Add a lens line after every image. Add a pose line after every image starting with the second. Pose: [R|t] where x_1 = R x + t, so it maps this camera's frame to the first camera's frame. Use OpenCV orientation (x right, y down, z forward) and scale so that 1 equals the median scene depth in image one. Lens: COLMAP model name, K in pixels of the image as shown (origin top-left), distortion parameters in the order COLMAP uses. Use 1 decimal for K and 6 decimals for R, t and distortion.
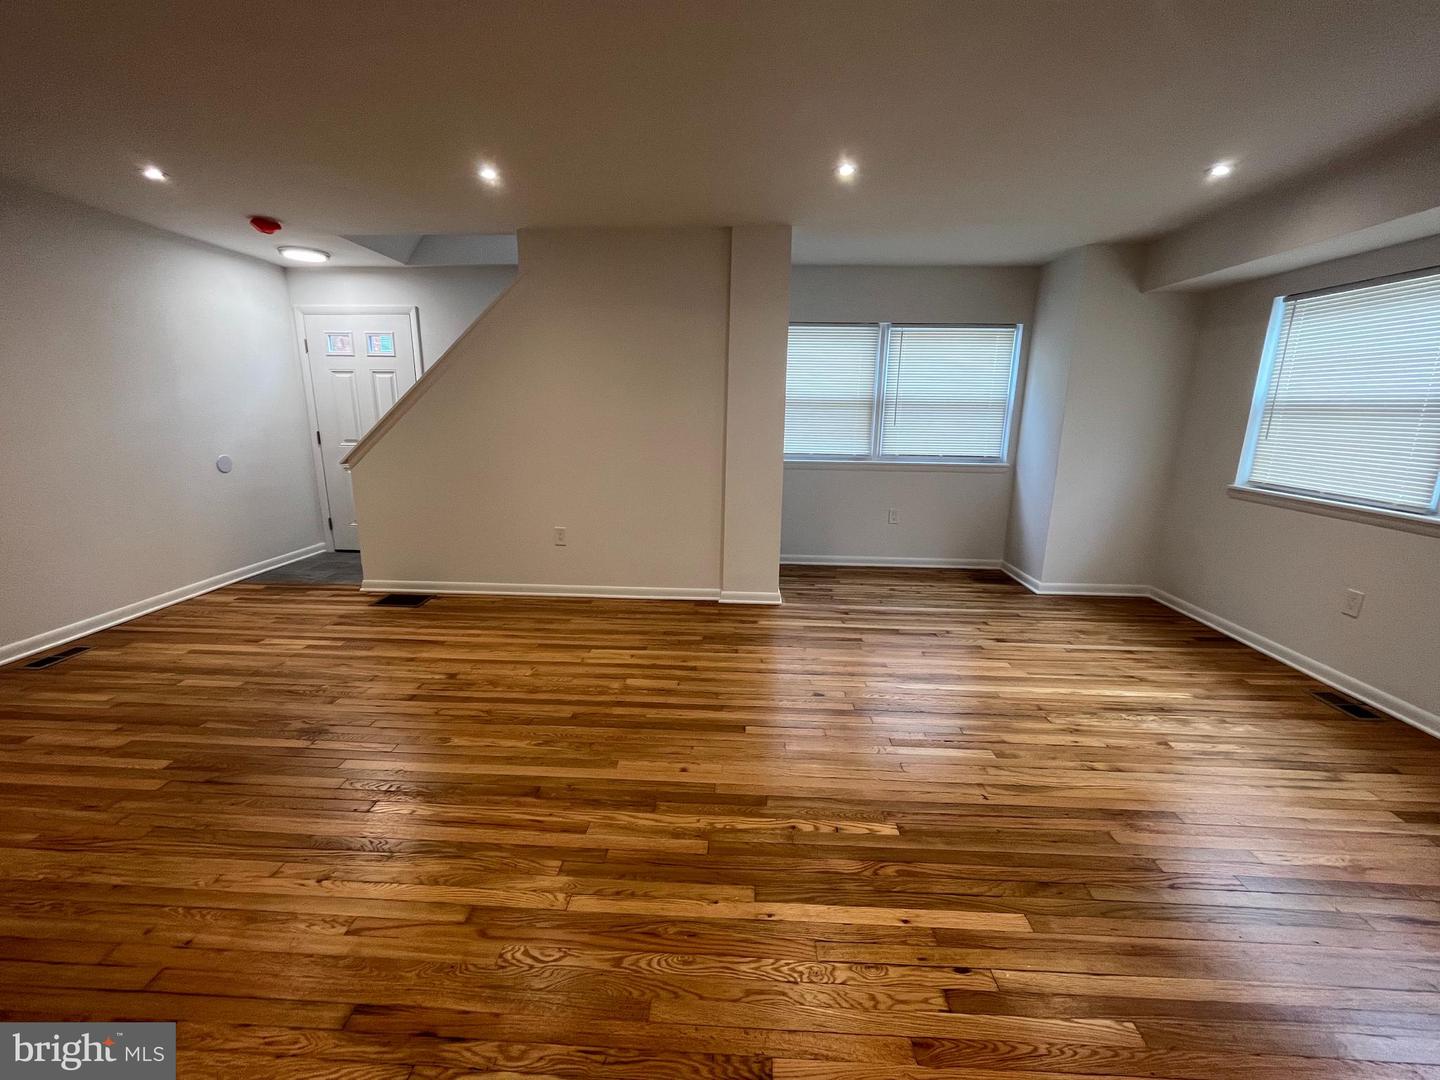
lens RADIAL K [[587.0, 0, 721.9], [0, 587.0, 538.0], [0, 0, 1]] dist [-0.000071, -0.000149]
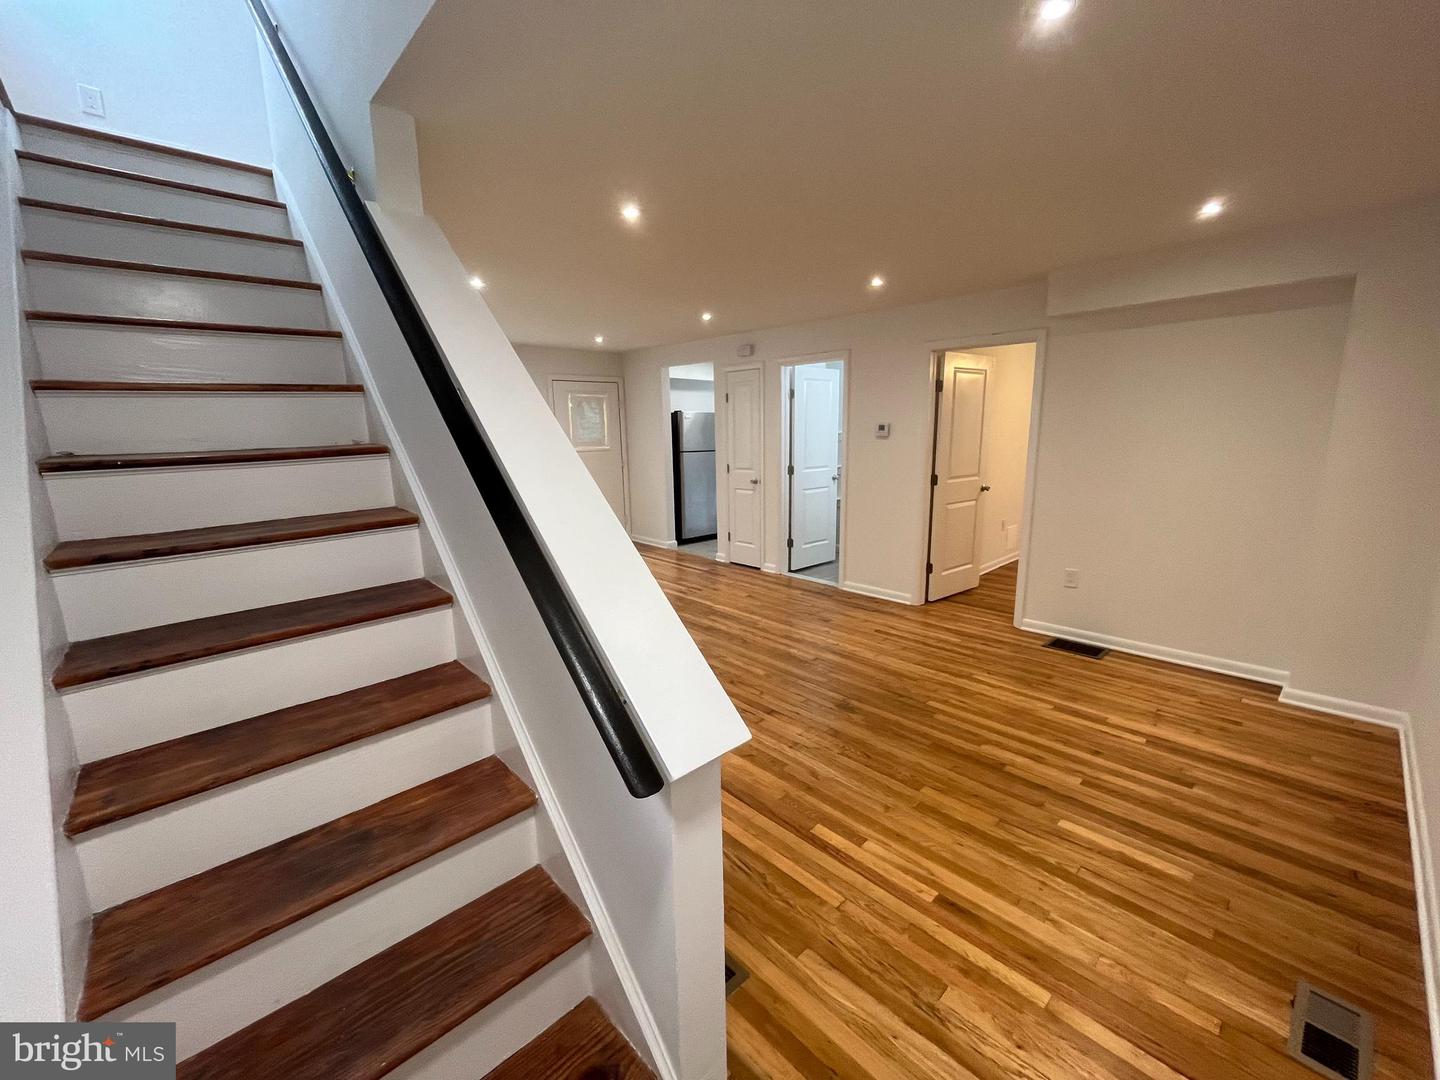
lens RADIAL K [[587.2, 0, 723.7], [0, 587.2, 538.6], [0, 0, 1]] dist [0.000052, 0.000122]
pose [[-0.723722, -0.129939, 0.677748, -1.182087], [0.161232, 0.923093, 0.349146, -0.445130], [-0.670993, 0.361959, -0.647113, 1.671318]]
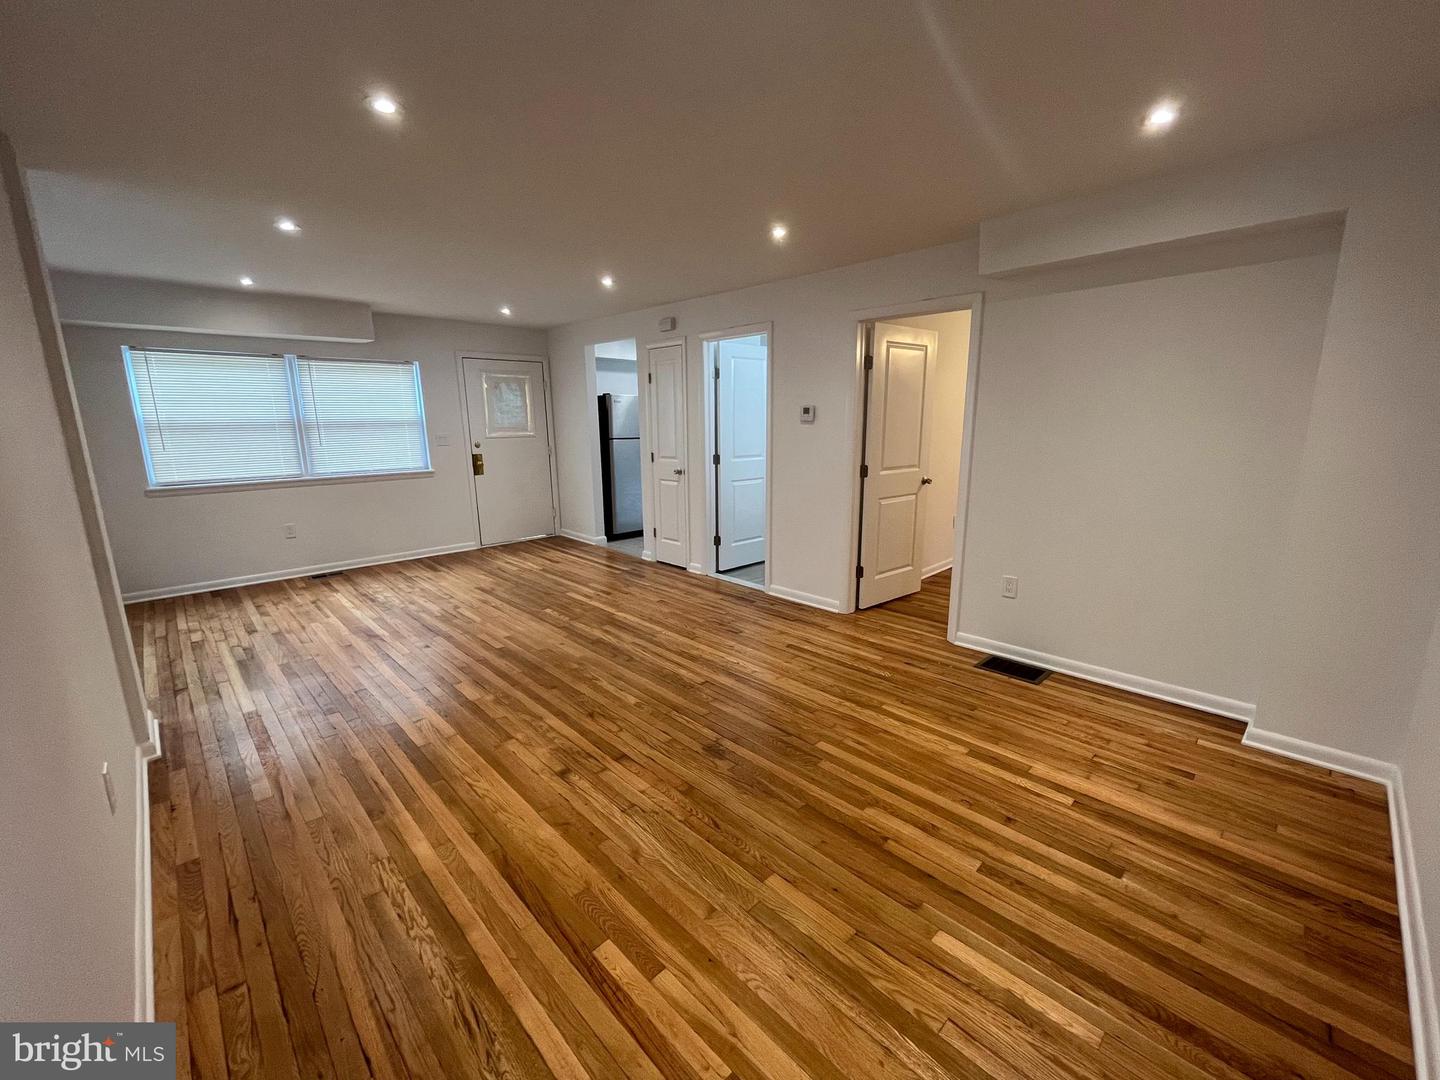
lens RADIAL K [[587.0, 0, 721.9], [0, 587.0, 538.0], [0, 0, 1]] dist [-0.000071, -0.000149]
pose [[-0.732376, -0.143210, 0.665670, -1.198909], [0.151783, 0.918696, 0.364637, -0.349004], [-0.663768, 0.368089, -0.651093, 1.363364]]
